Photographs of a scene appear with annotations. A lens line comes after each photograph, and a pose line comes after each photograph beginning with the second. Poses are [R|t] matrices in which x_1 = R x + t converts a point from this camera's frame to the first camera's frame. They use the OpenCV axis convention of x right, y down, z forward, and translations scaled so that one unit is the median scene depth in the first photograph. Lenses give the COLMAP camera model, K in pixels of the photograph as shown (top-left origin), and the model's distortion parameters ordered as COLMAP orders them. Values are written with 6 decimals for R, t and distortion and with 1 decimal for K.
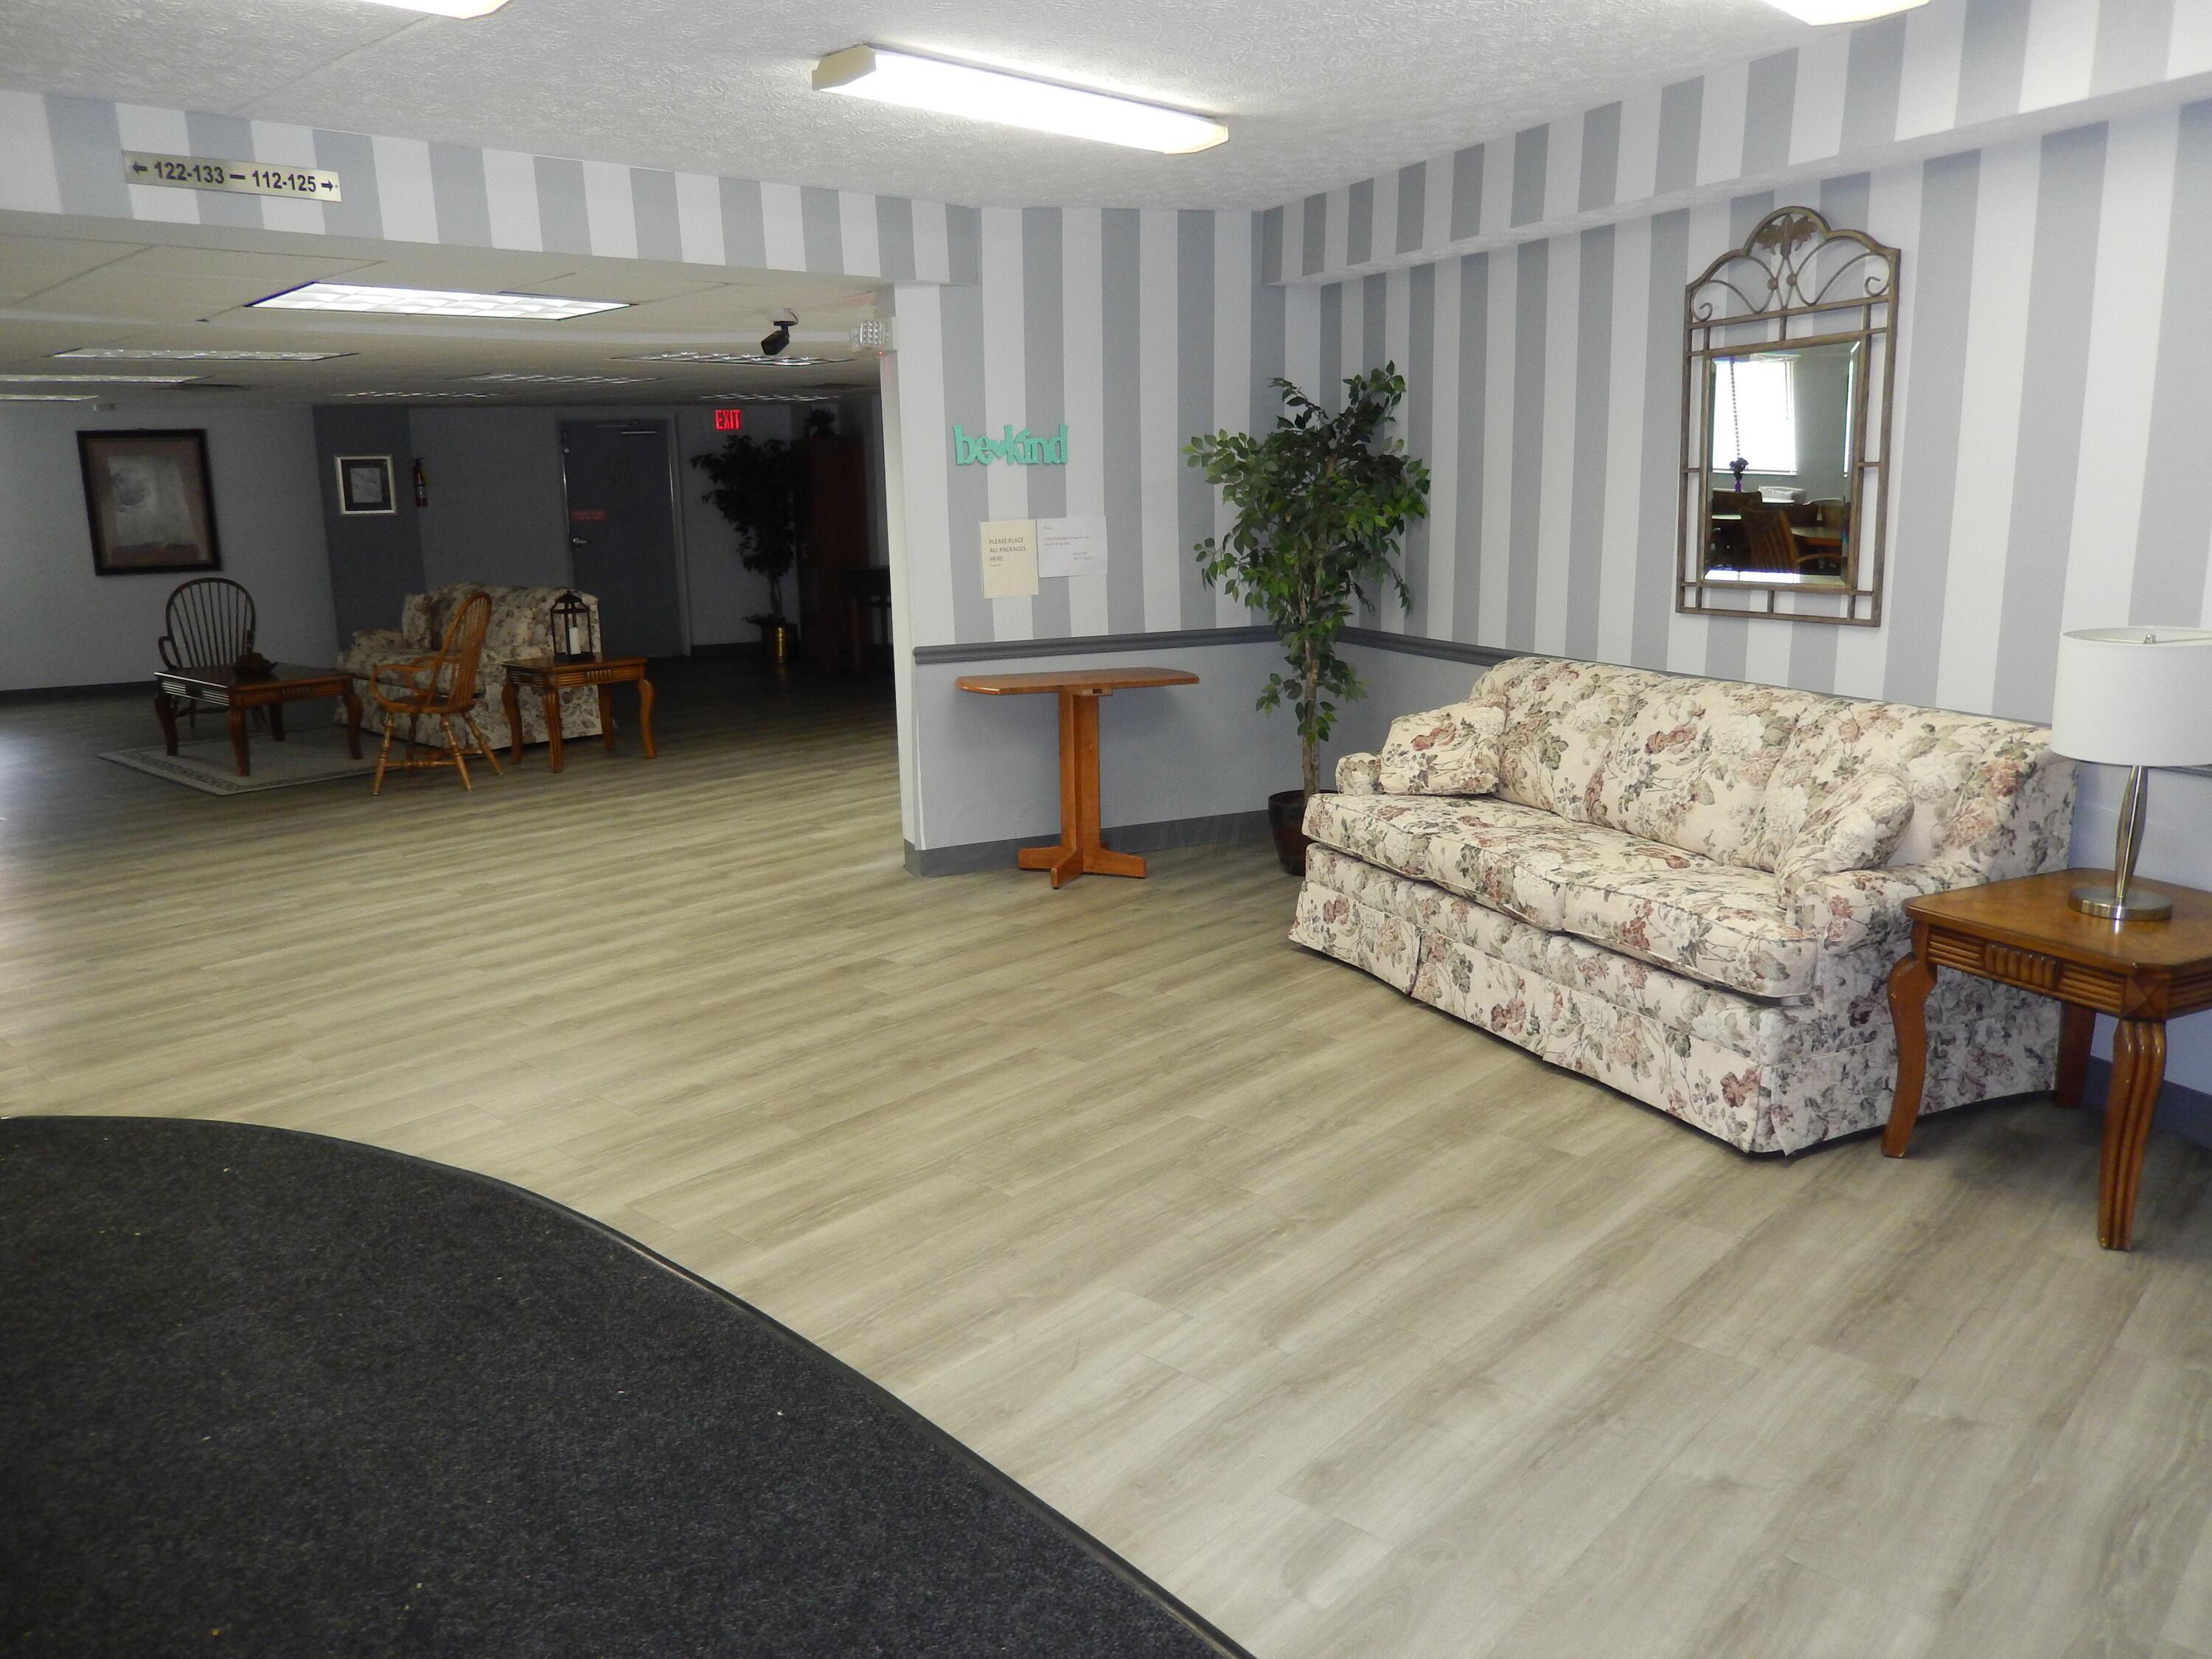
lens RADIAL K [[1638.5, 0, 1104.3], [0, 1638.5, 829.4], [0, 0, 1]] dist [-0.019105, -0.009038]
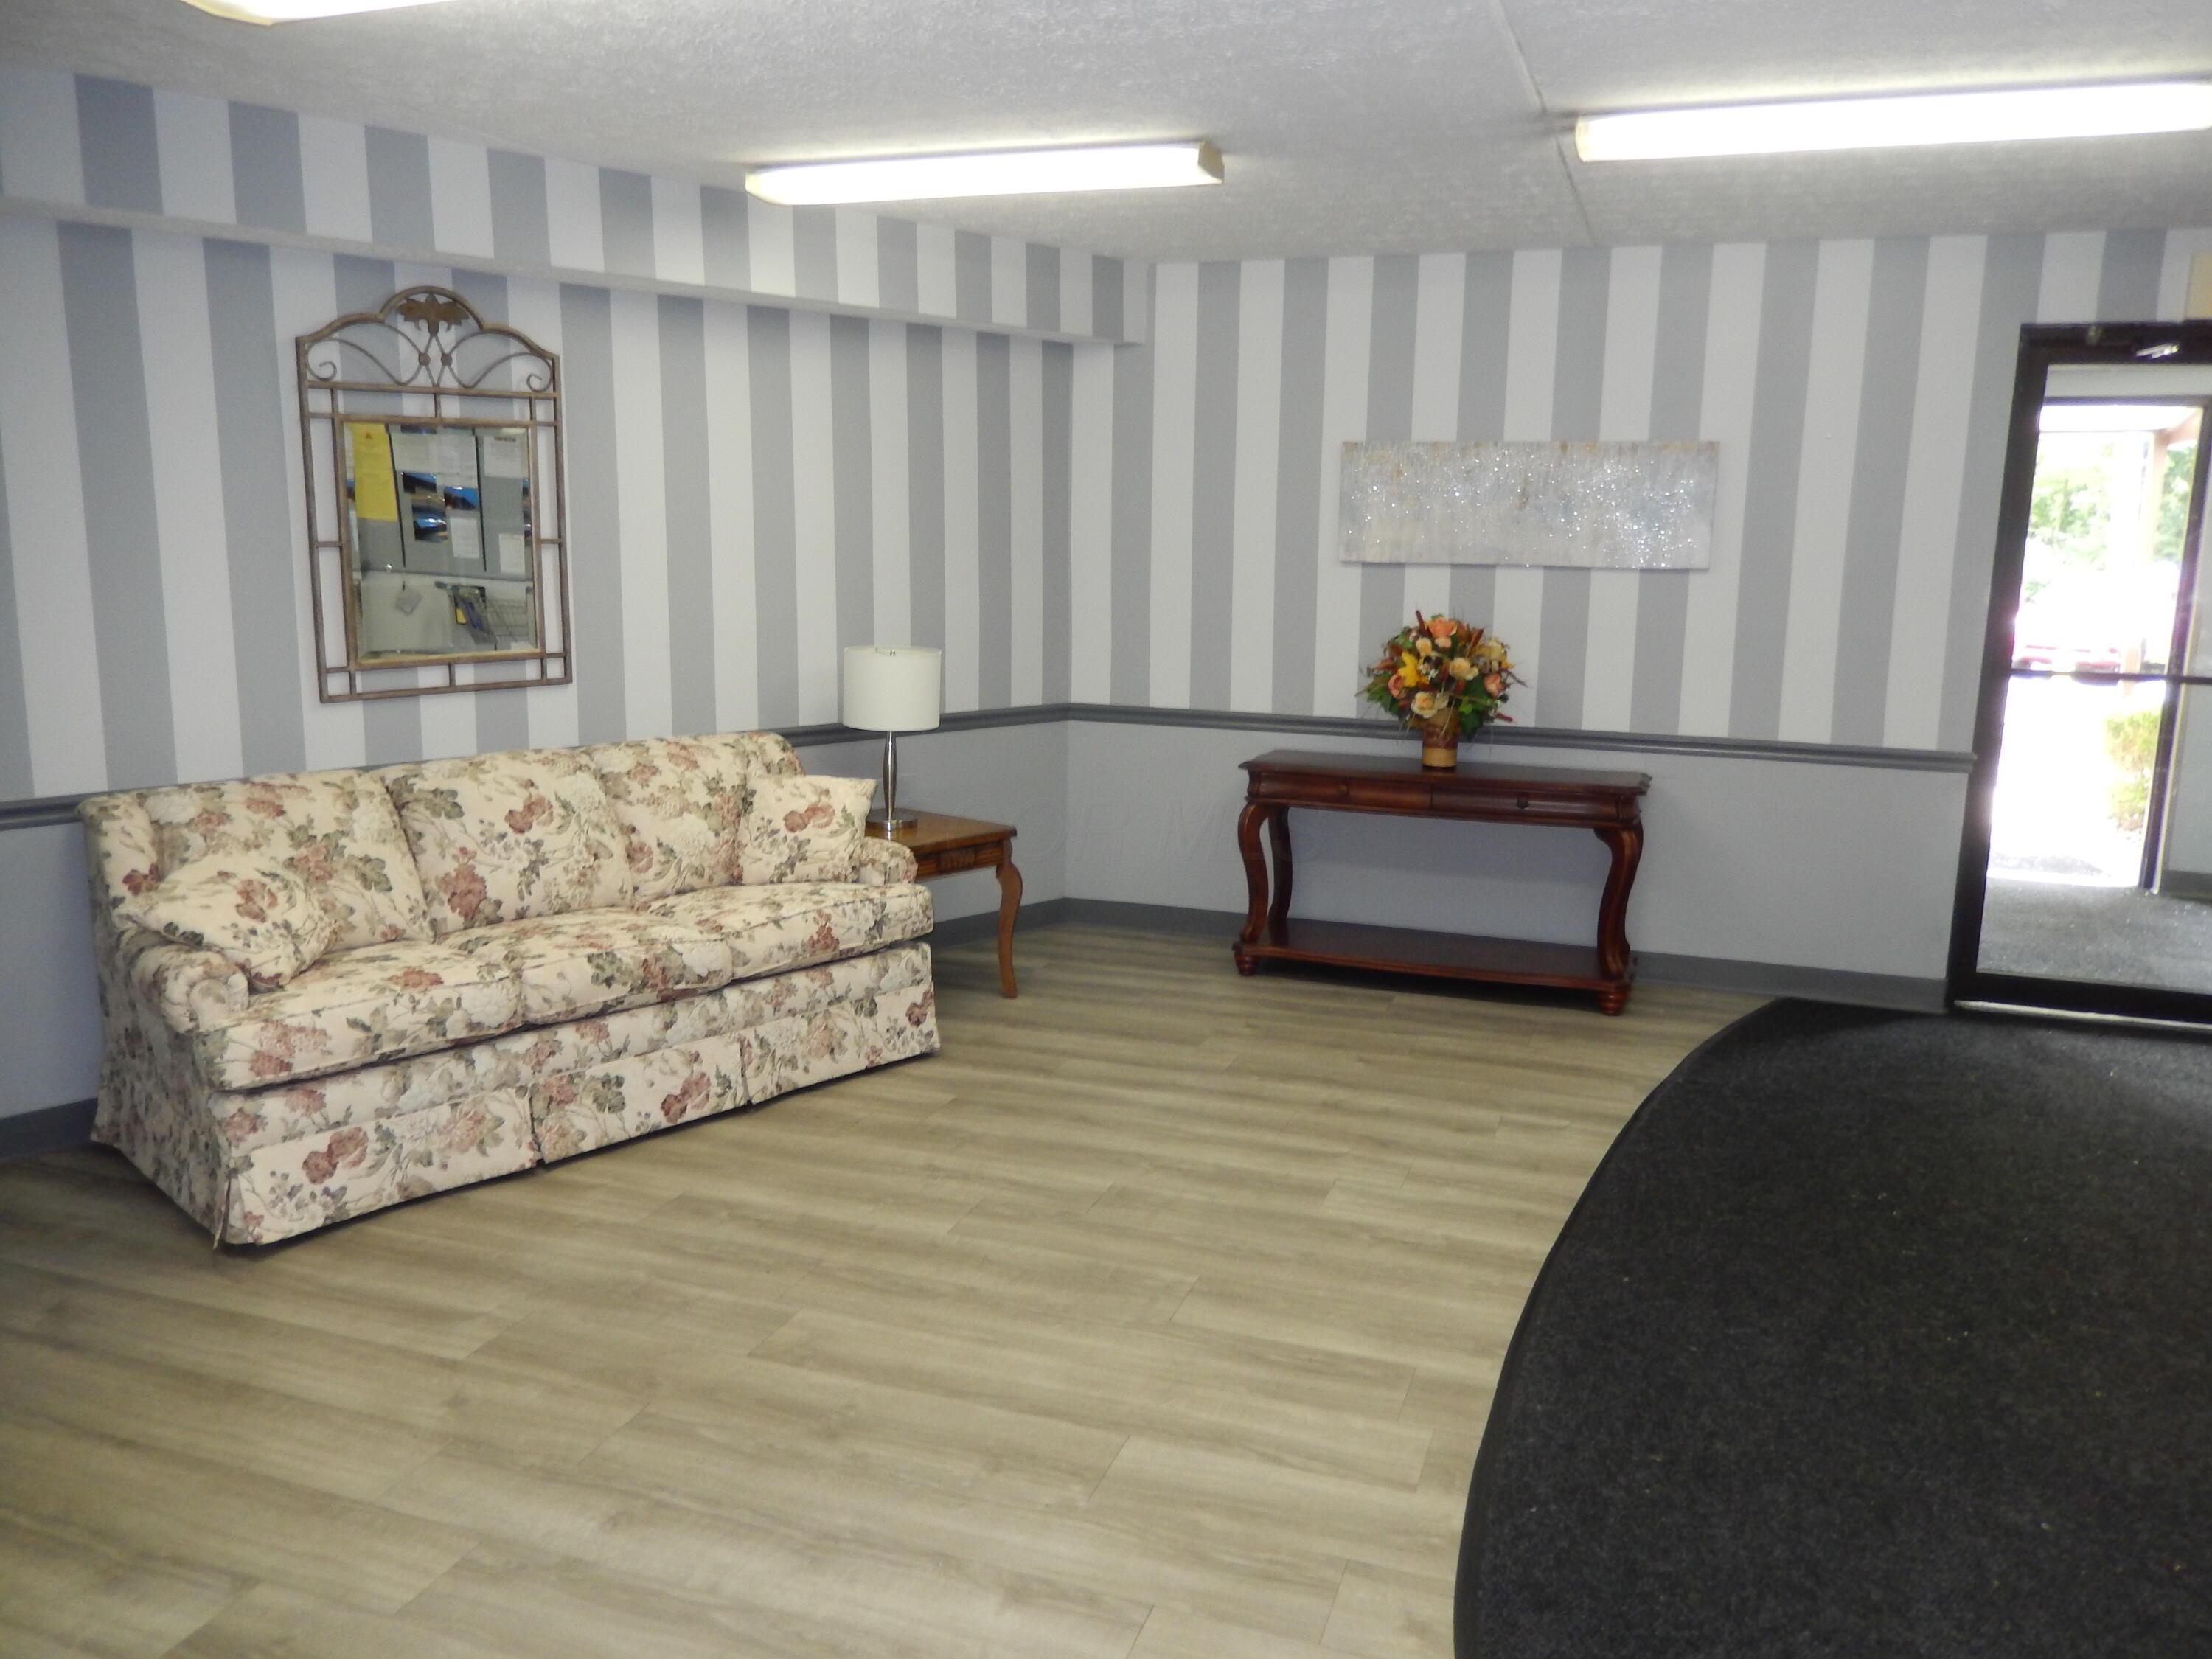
lens RADIAL K [[1638.5, 0, 1104.3], [0, 1638.5, 829.4], [0, 0, 1]] dist [-0.019105, -0.009038]
pose [[-0.377725, -0.146626, 0.914234, -0.719813], [0.192815, 0.953279, 0.232552, -0.218346], [-0.905619, 0.264119, -0.331806, 1.059716]]
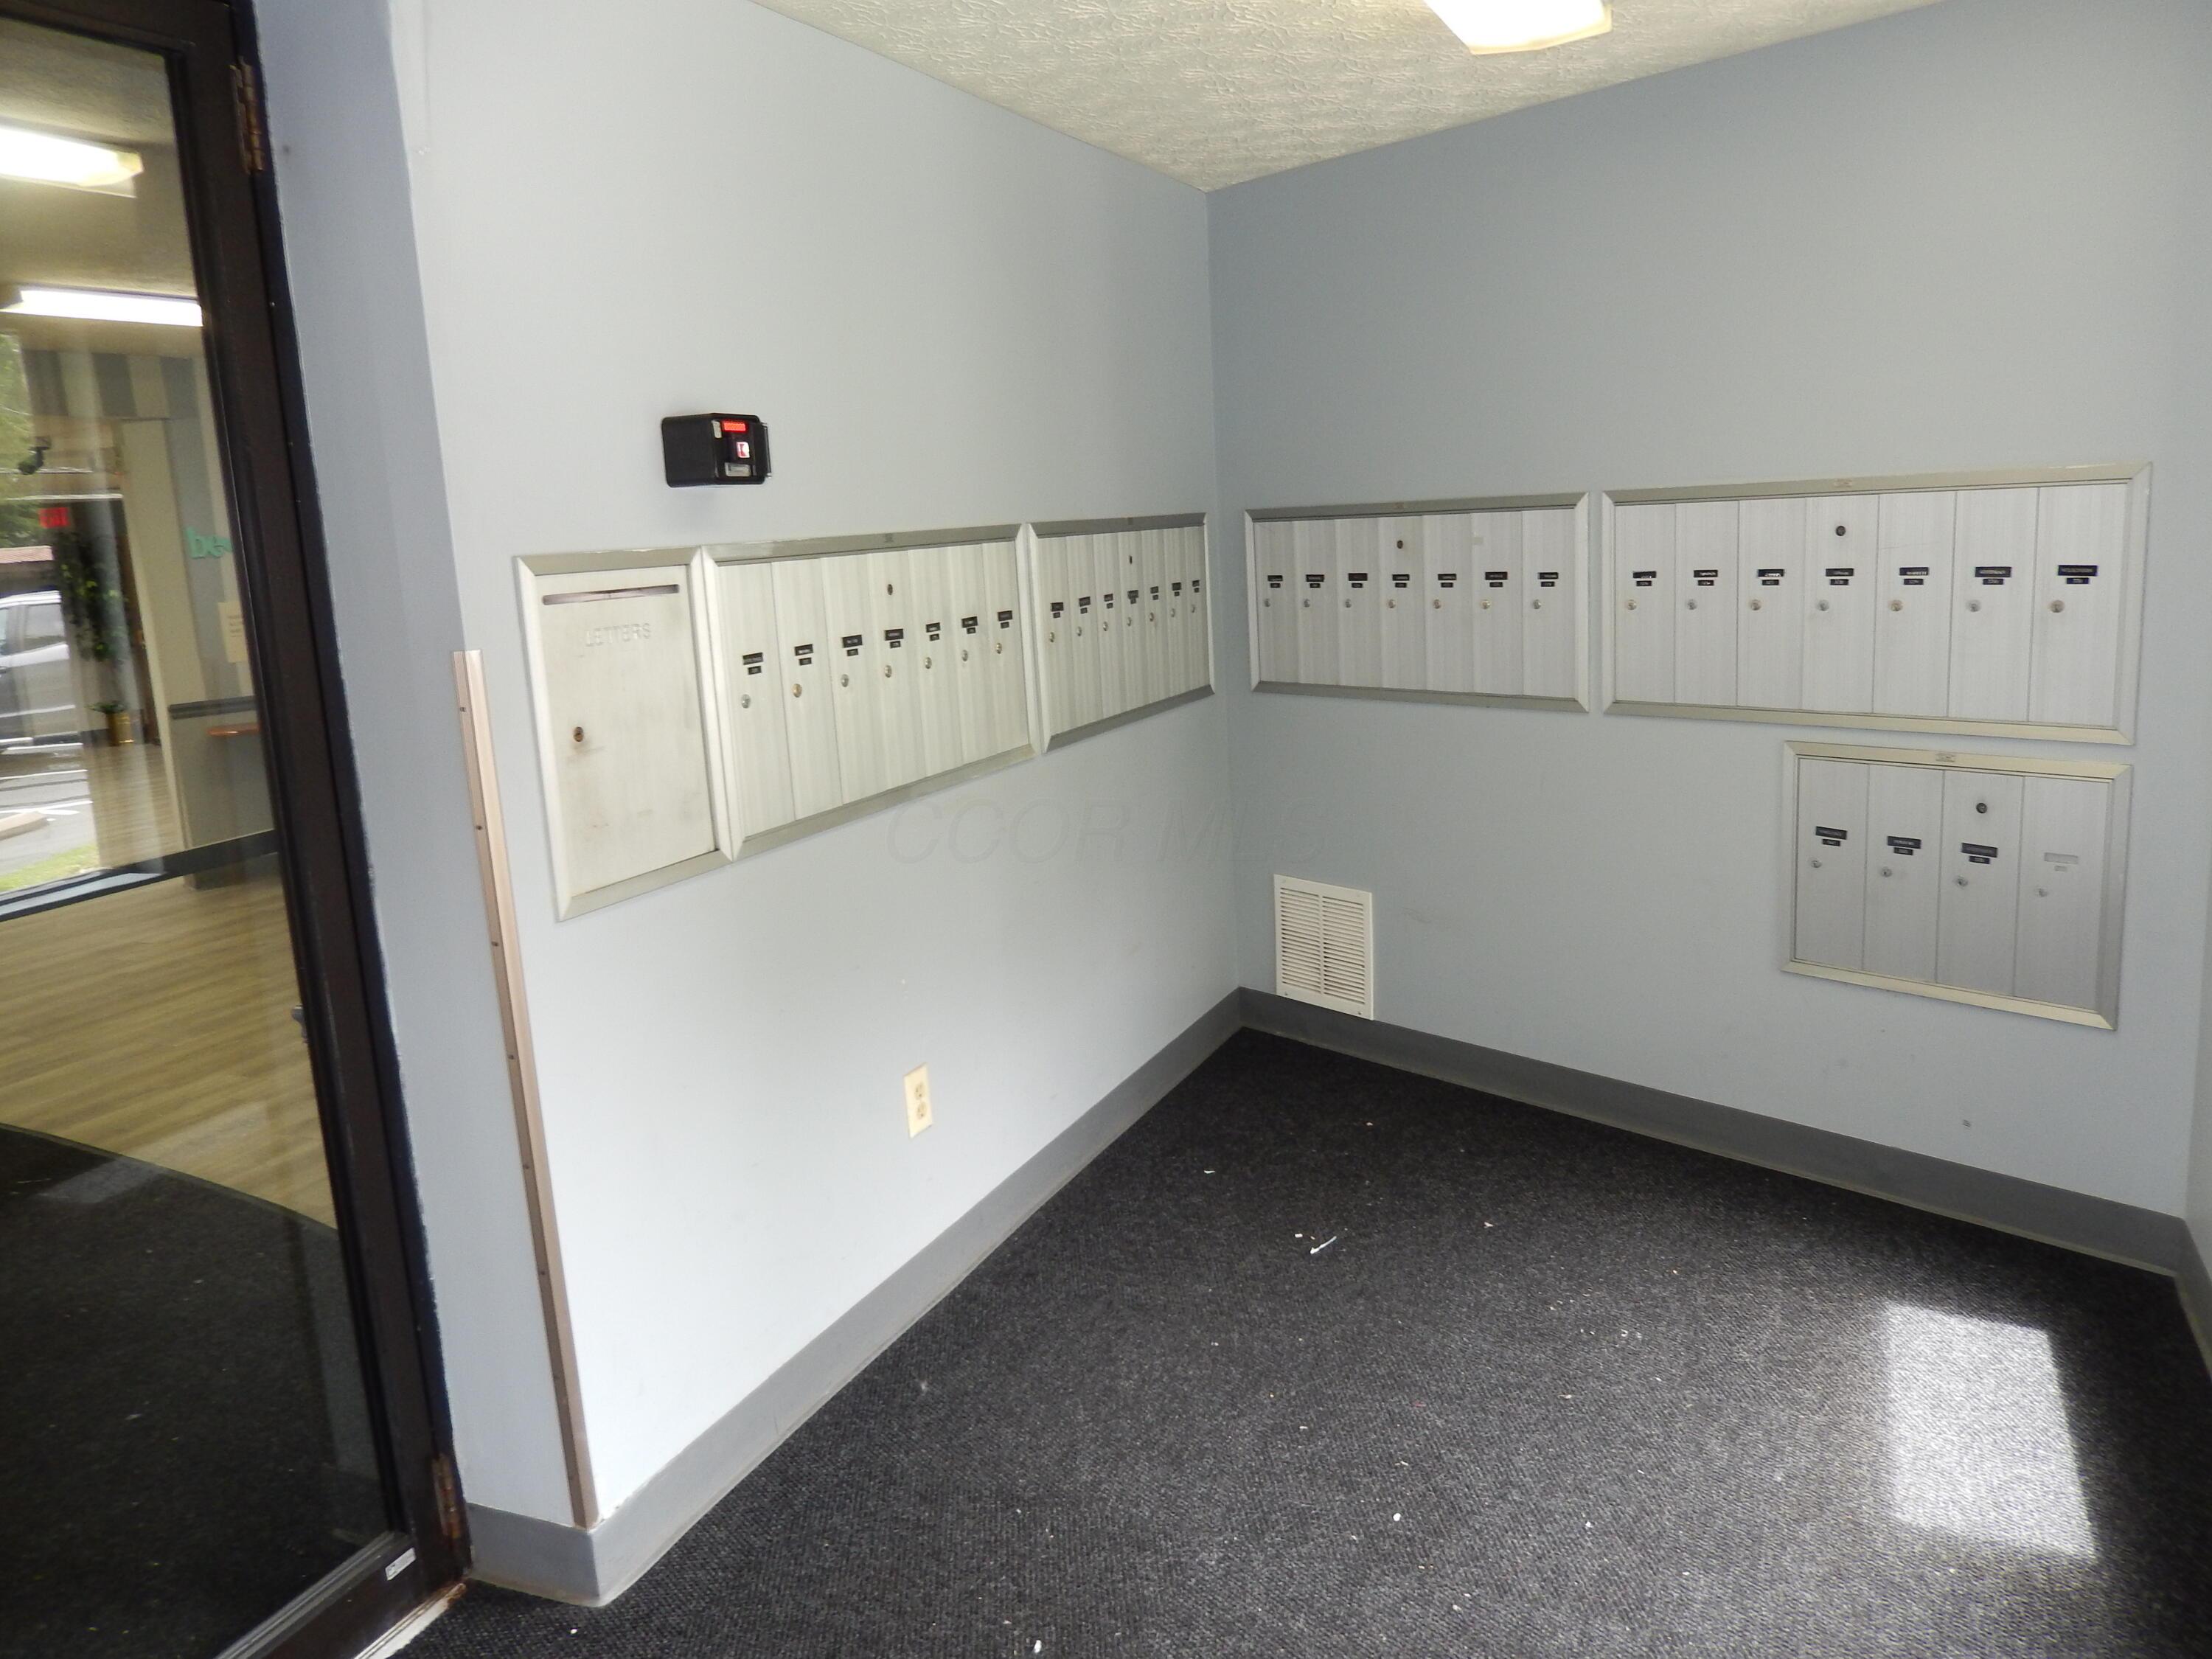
lens RADIAL K [[1637.9, 0, 1104.8], [0, 1637.9, 818.3], [0, 0, 1]] dist [-0.008398, -0.012068]
pose [[0.951734, -0.092285, 0.292721, 0.276016], [0.103645, 0.994337, -0.023503, 0.114049], [-0.288894, 0.052708, 0.955909, -0.568668]]
